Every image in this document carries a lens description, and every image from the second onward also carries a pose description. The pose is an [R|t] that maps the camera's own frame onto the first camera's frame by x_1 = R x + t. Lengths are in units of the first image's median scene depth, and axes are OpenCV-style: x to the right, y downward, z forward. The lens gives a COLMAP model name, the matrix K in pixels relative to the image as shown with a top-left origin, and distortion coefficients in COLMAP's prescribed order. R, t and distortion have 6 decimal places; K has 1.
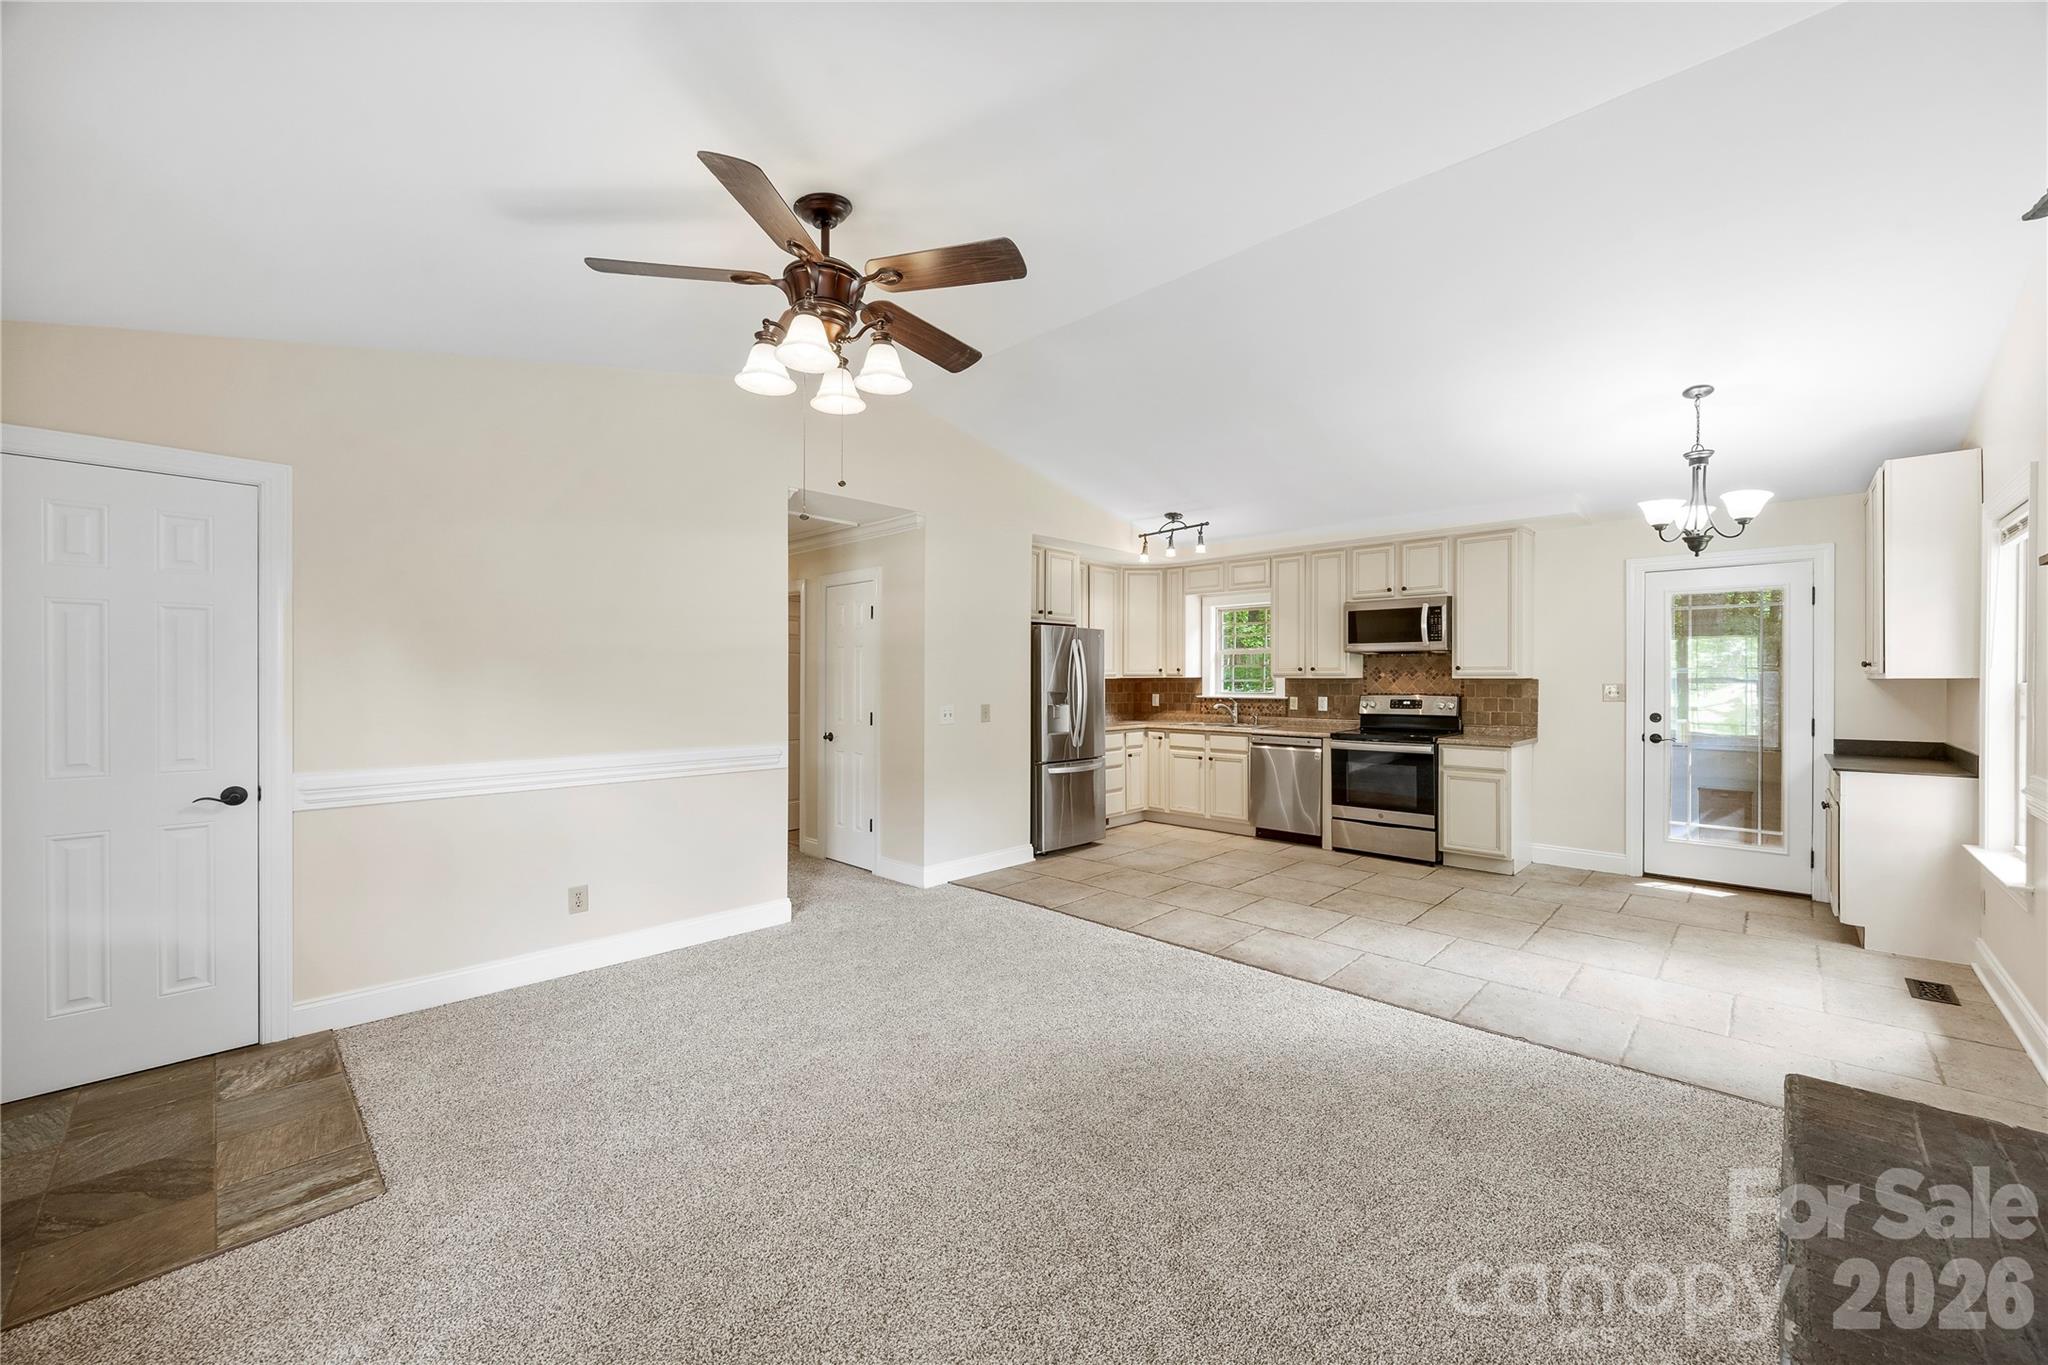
lens RADIAL K [[793.5, 0, 1036.1], [0, 793.5, 684.8], [0, 0, 1]] dist [-0.002257, 0.000930]
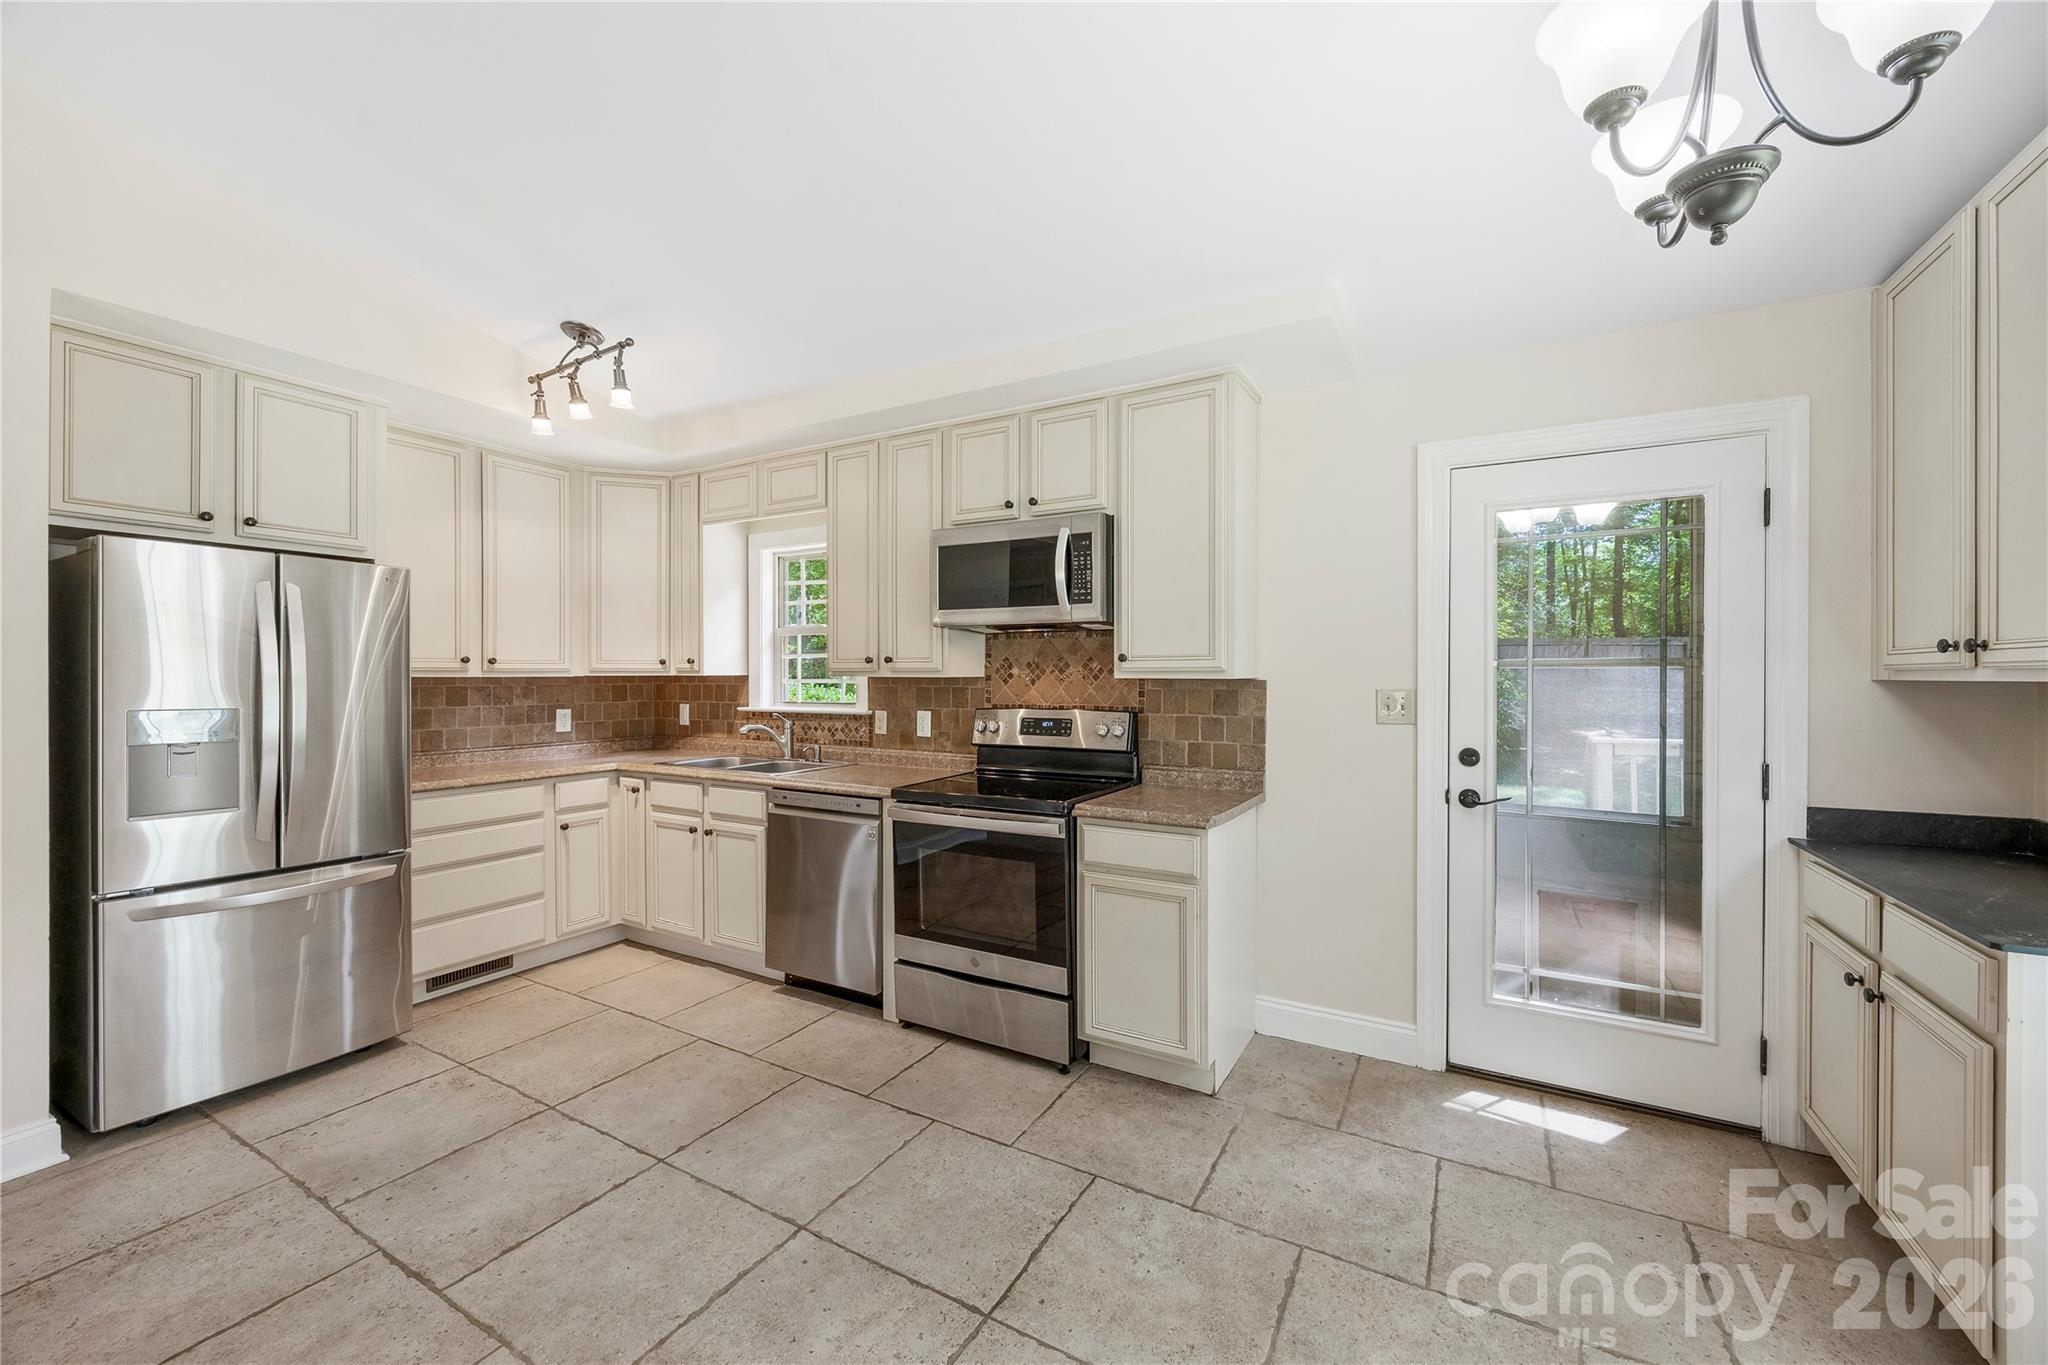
lens RADIAL K [[793.5, 0, 1044.4], [0, 793.5, 680.8], [0, 0, 1]] dist [-0.002257, 0.000930]
pose [[0.966862, 0.002357, 0.255290, 0.353374], [-0.000855, 0.999982, -0.005992, -0.003229], [-0.255299, 0.005575, 0.966846, 0.524013]]
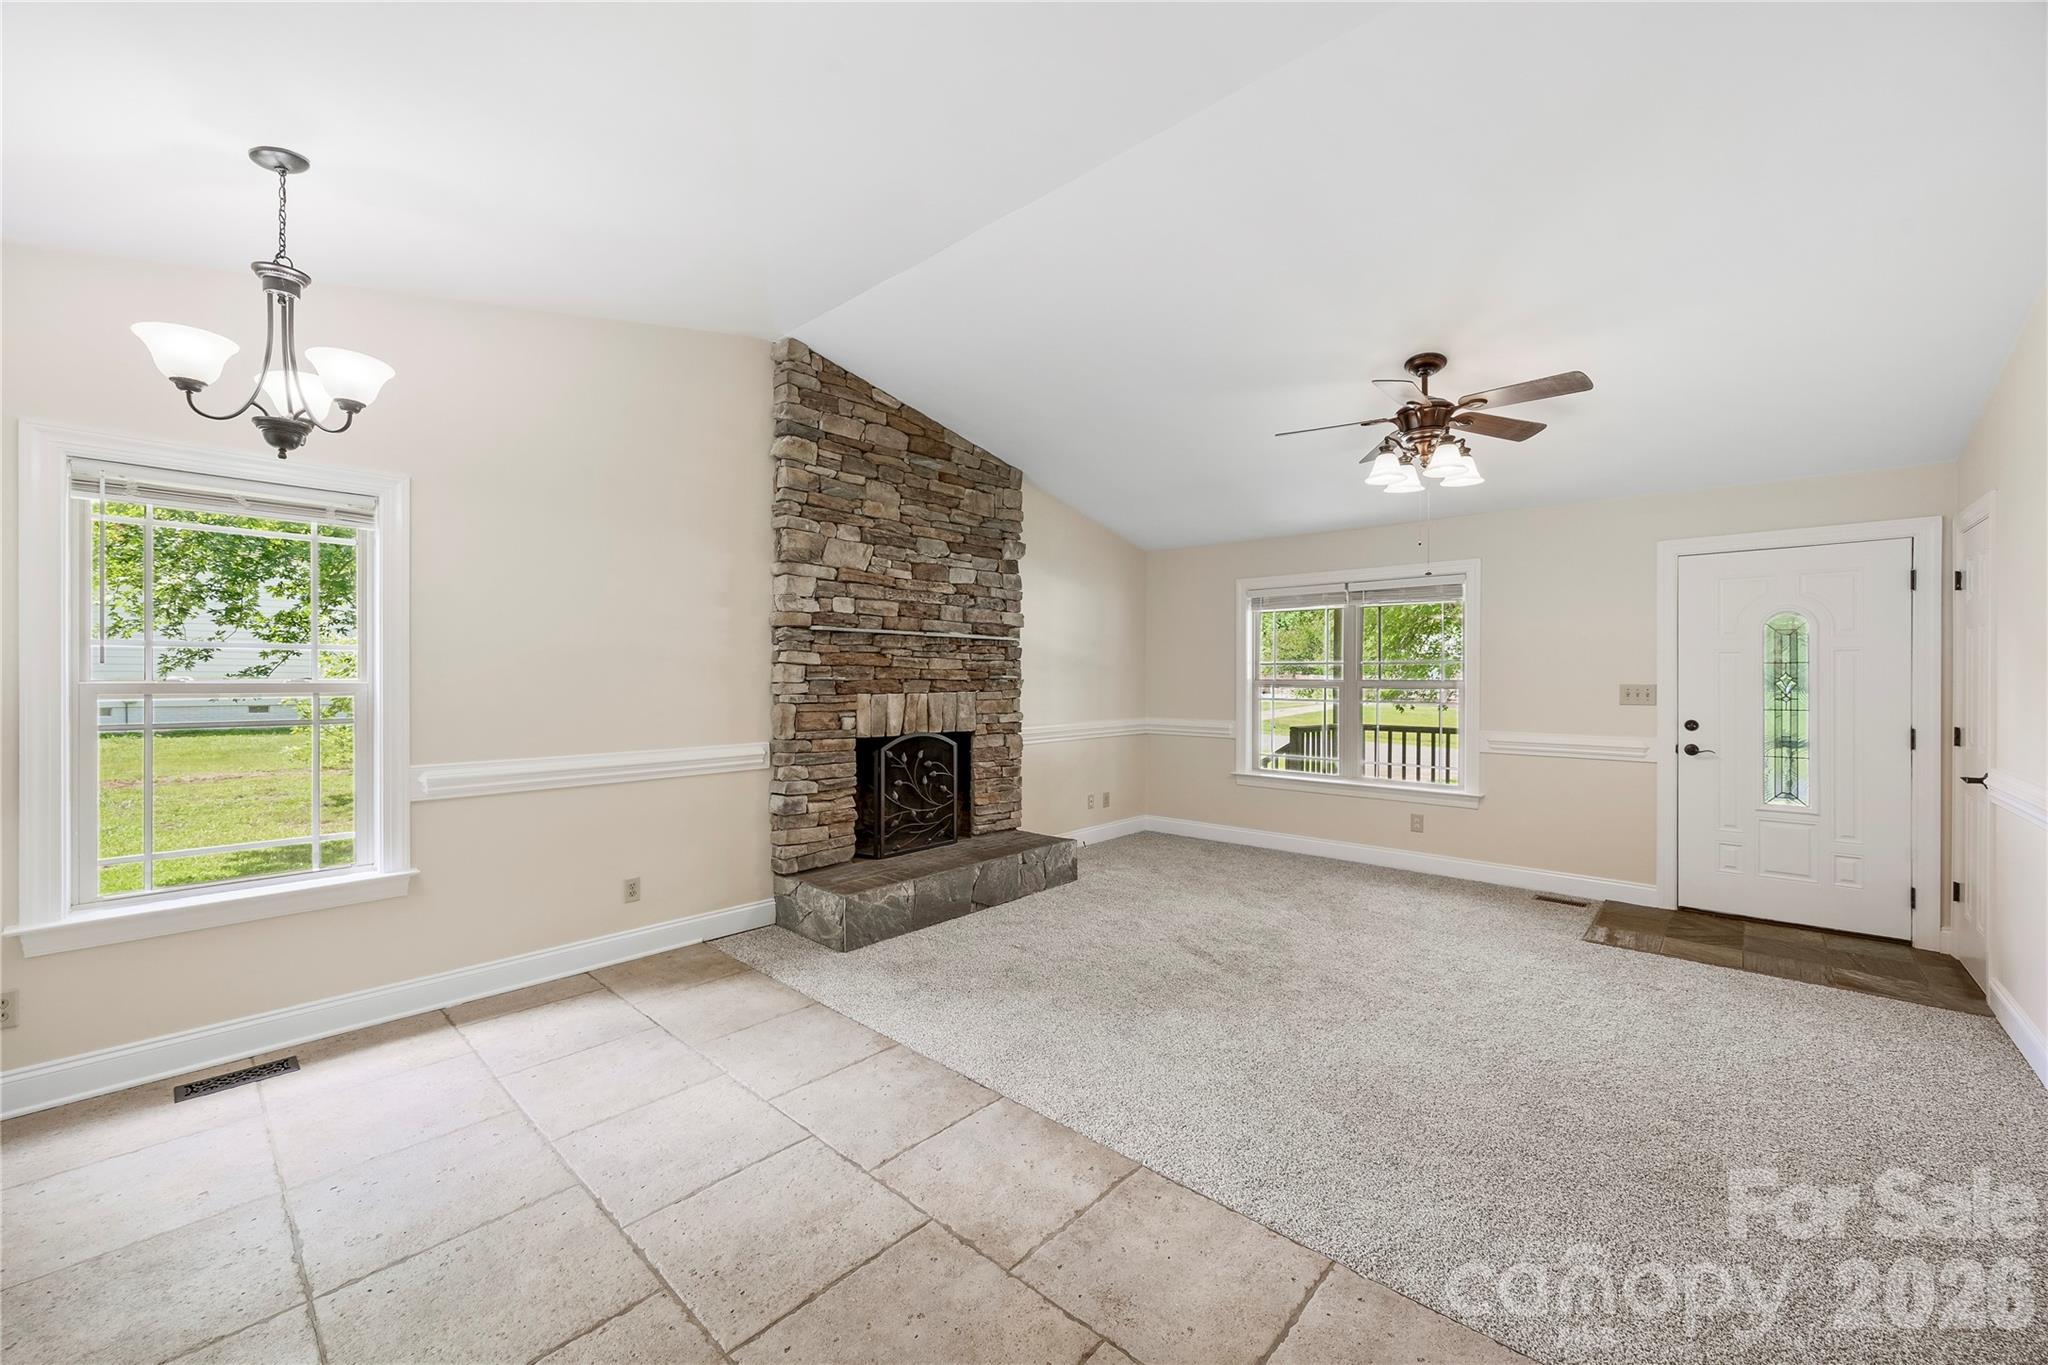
lens RADIAL K [[793.5, 0, 1046.8], [0, 793.5, 673.1], [0, 0, 1]] dist [-0.002257, 0.000930]
pose [[-0.999167, -0.003082, -0.040680, 0.212085], [-0.003358, 0.999972, 0.006727, -0.011060], [0.040658, 0.006858, -0.999150, 1.047304]]
